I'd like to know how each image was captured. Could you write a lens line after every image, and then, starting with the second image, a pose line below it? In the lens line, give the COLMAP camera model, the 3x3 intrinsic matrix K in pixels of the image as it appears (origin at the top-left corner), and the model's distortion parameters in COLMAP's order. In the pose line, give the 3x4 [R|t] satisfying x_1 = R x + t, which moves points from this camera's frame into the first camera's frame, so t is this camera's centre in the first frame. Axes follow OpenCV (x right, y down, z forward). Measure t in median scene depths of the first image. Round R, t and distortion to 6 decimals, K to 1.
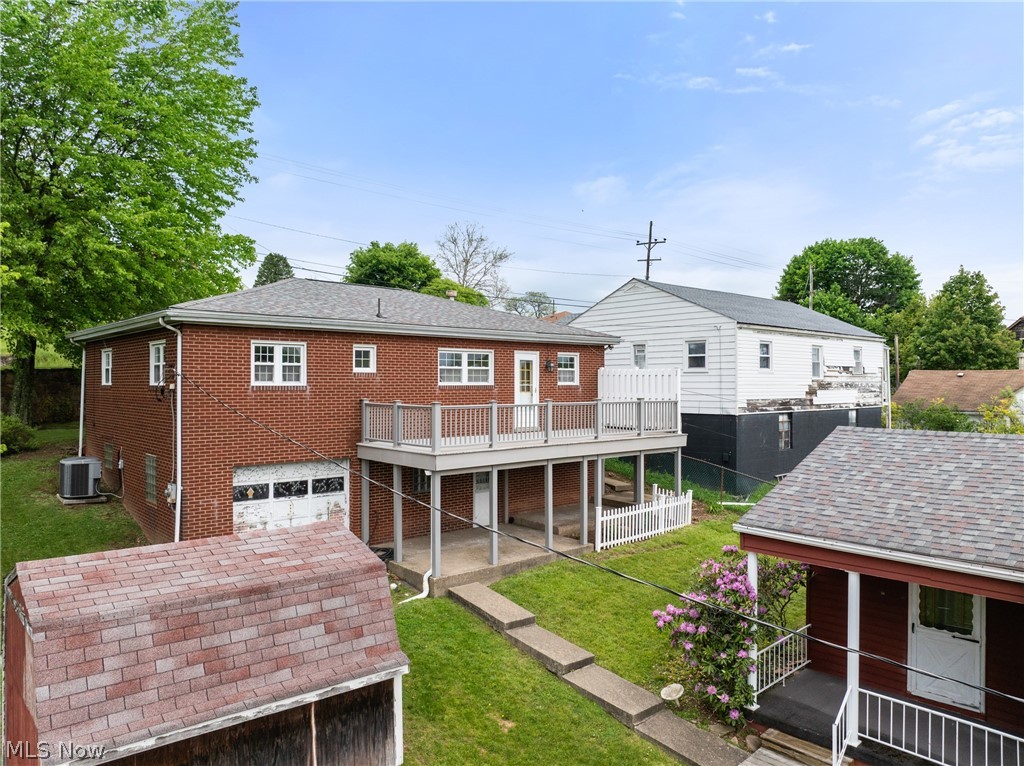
lens RADIAL K [[718.9, 0, 517.7], [0, 718.9, 381.6], [0, 0, 1]] dist [-0.037905, -0.002583]
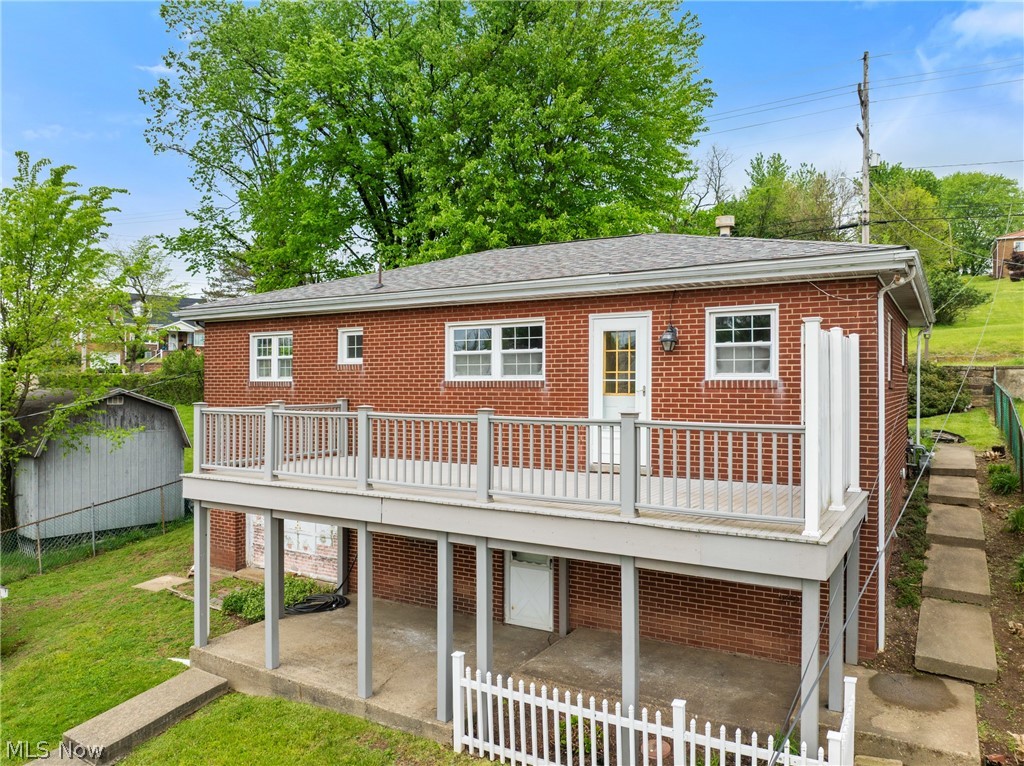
lens RADIAL K [[727.6, 0, 512.0], [0, 727.6, 383.0], [0, 0, 1]] dist [-0.062225, -0.000506]
pose [[0.284559, -0.002460, -0.958655, 0.533139], [-0.000075, 0.999997, -0.002588, 0.008749], [0.958659, 0.000808, 0.284558, 0.875814]]
